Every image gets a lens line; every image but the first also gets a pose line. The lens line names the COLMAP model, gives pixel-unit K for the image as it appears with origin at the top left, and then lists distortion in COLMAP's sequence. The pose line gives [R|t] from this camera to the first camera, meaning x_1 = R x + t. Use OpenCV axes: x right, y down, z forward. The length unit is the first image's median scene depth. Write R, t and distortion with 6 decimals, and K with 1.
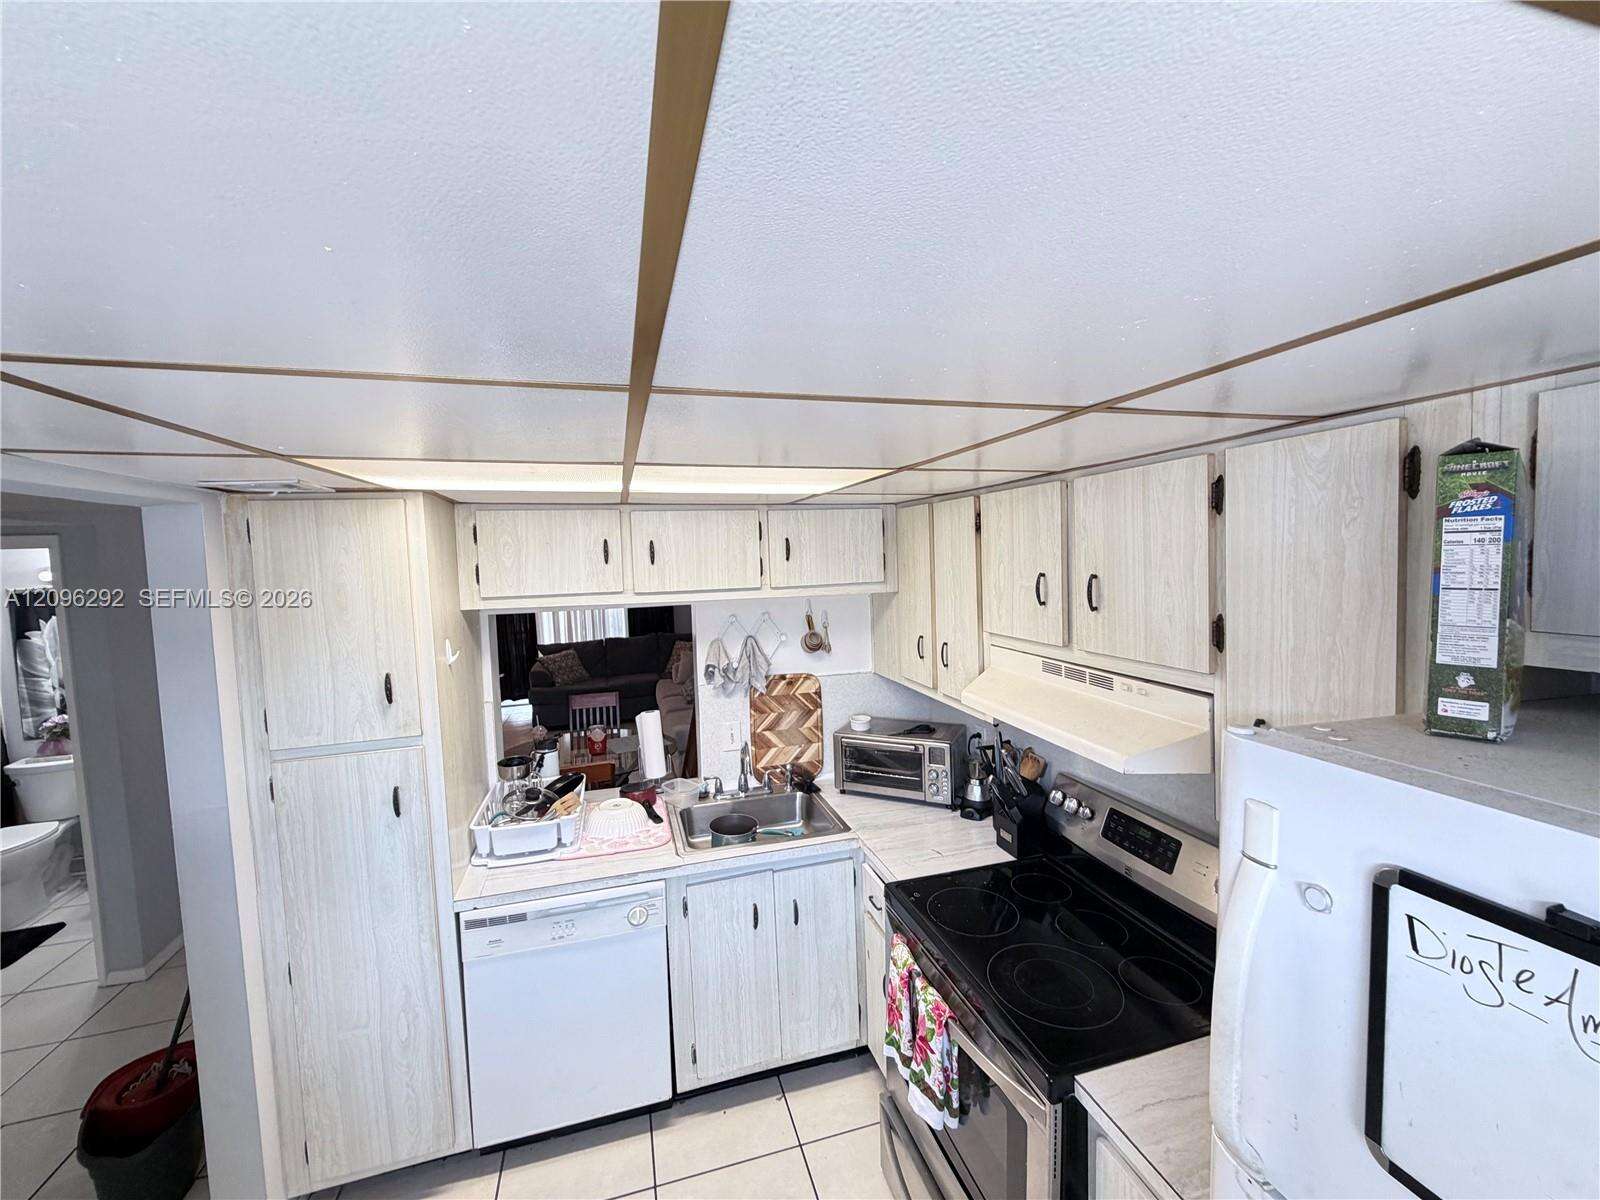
lens RADIAL K [[635.5, 0, 784.8], [0, 635.5, 587.6], [0, 0, 1]] dist [-0.002247, 0.001423]
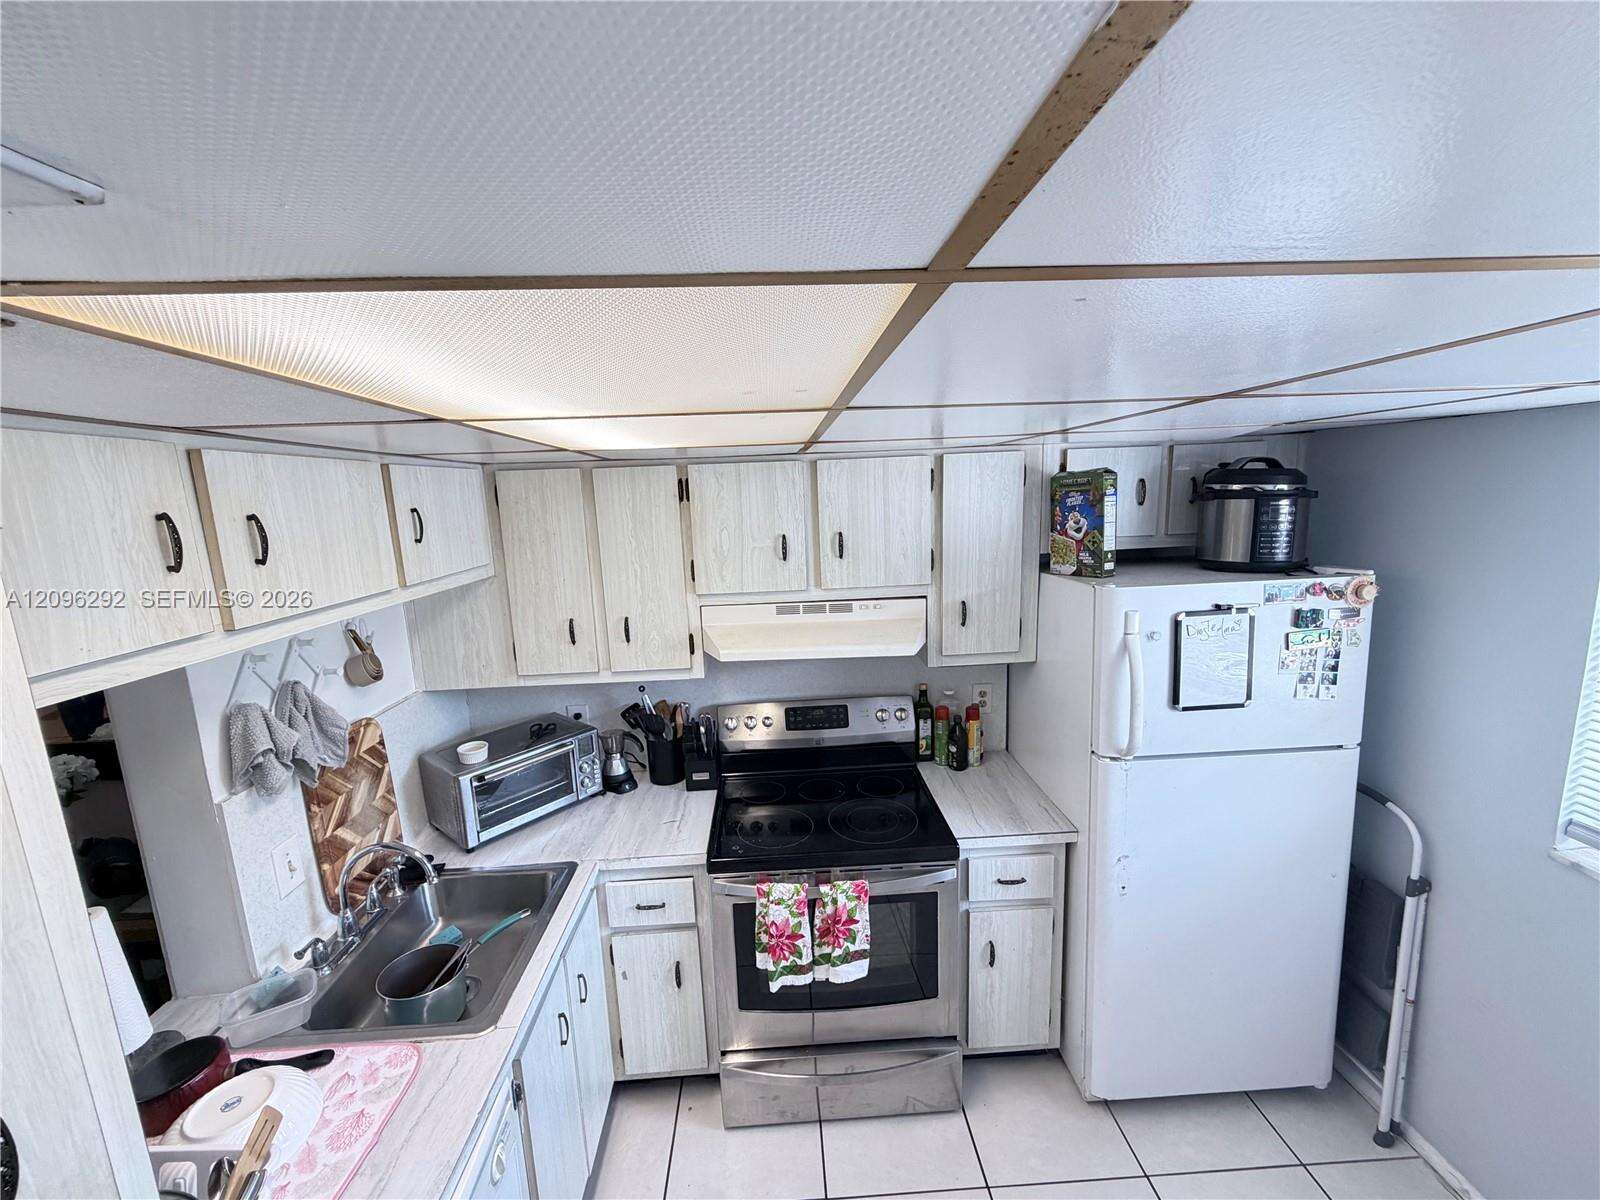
lens RADIAL K [[635.5, 0, 794.7], [0, 635.5, 599.2], [0, 0, 1]] dist [-0.002247, 0.001423]
pose [[0.222655, -0.136533, 0.965289, -0.730511], [0.080678, 0.989329, 0.121324, -0.042329], [-0.971553, 0.050864, 0.231294, 0.645084]]
